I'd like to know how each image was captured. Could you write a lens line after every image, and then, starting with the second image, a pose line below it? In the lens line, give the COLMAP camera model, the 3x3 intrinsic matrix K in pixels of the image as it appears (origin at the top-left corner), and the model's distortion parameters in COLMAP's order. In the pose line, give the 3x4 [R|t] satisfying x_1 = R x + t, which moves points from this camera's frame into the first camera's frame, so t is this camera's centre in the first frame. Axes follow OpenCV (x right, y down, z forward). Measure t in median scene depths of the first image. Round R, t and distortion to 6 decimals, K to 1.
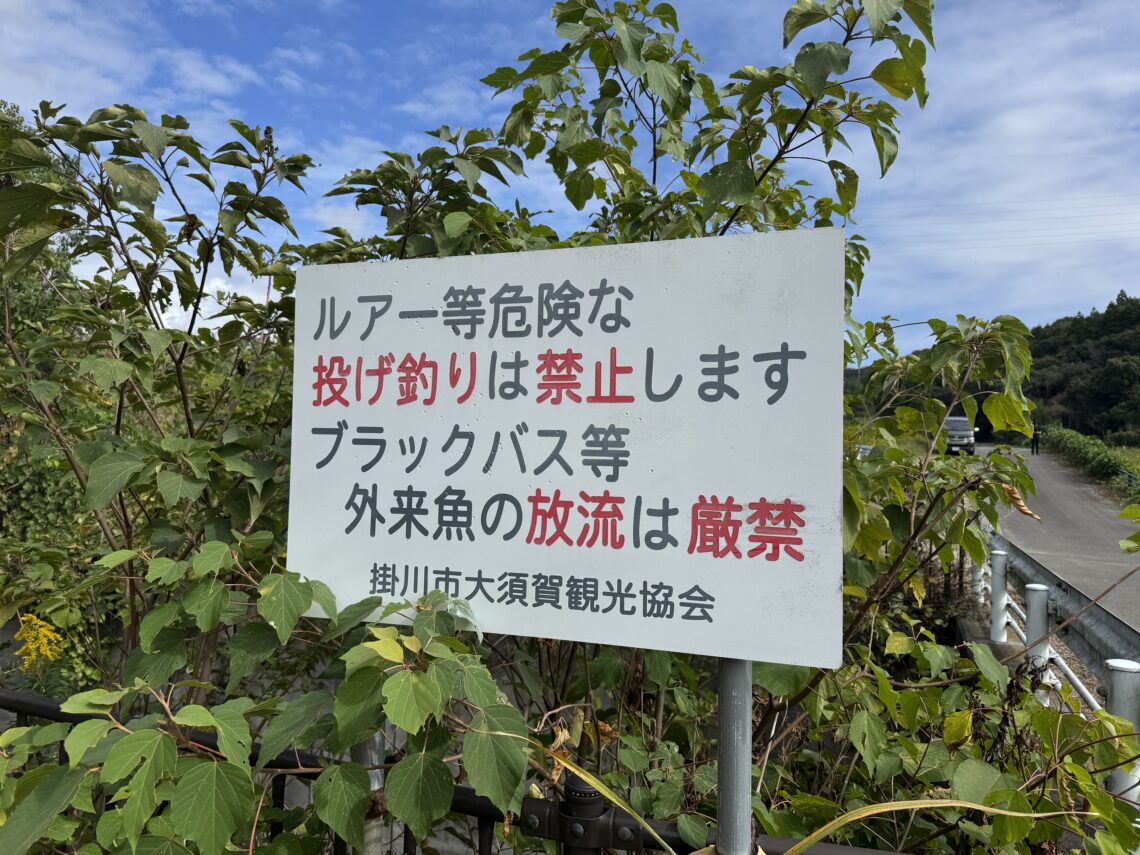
lens RADIAL K [[803.2, 0, 570.4], [0, 803.2, 426.2], [0, 0, 1]] dist [0.025990, -0.023876]
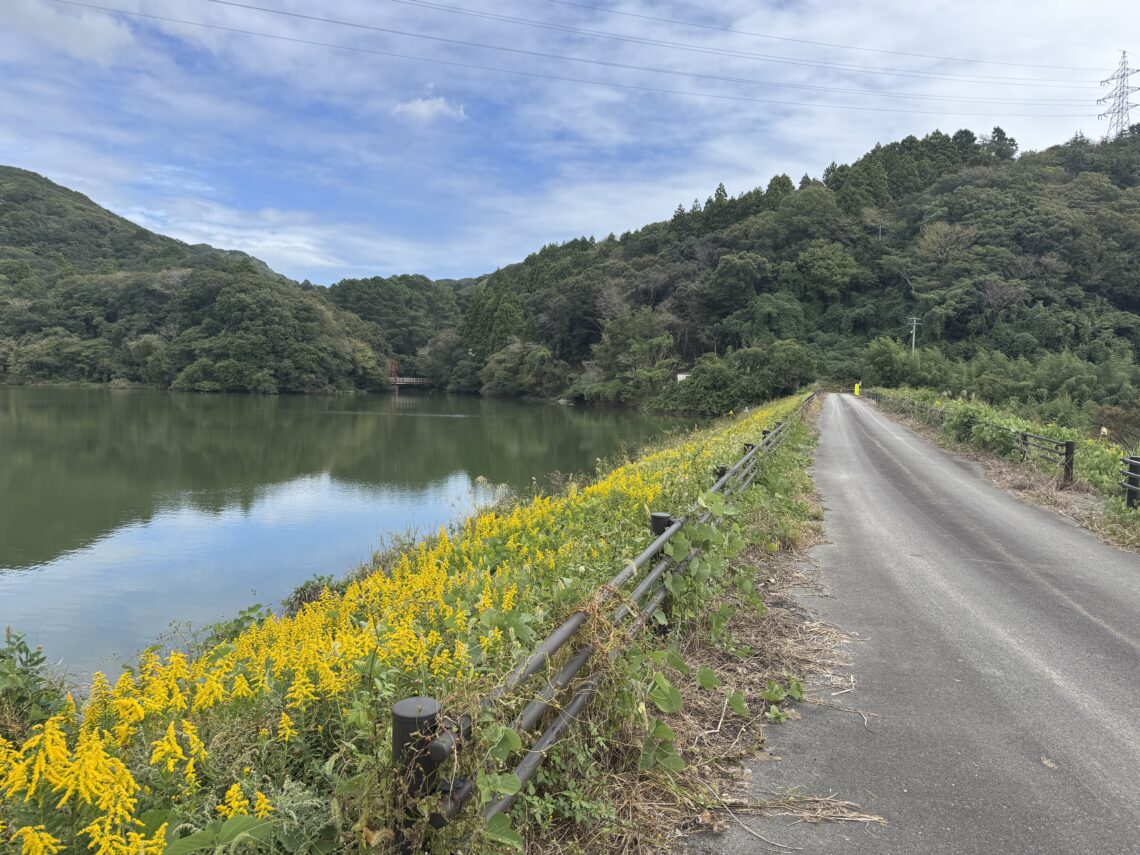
lens RADIAL K [[803.2, 0, 567.3], [0, 803.2, 421.8], [0, 0, 1]] dist [0.025990, -0.023876]
pose [[0.888069, -0.037701, 0.458162, 0.164995], [-0.005755, 0.995642, 0.093084, 0.005626], [-0.459674, -0.085301, 0.883981, 0.359710]]
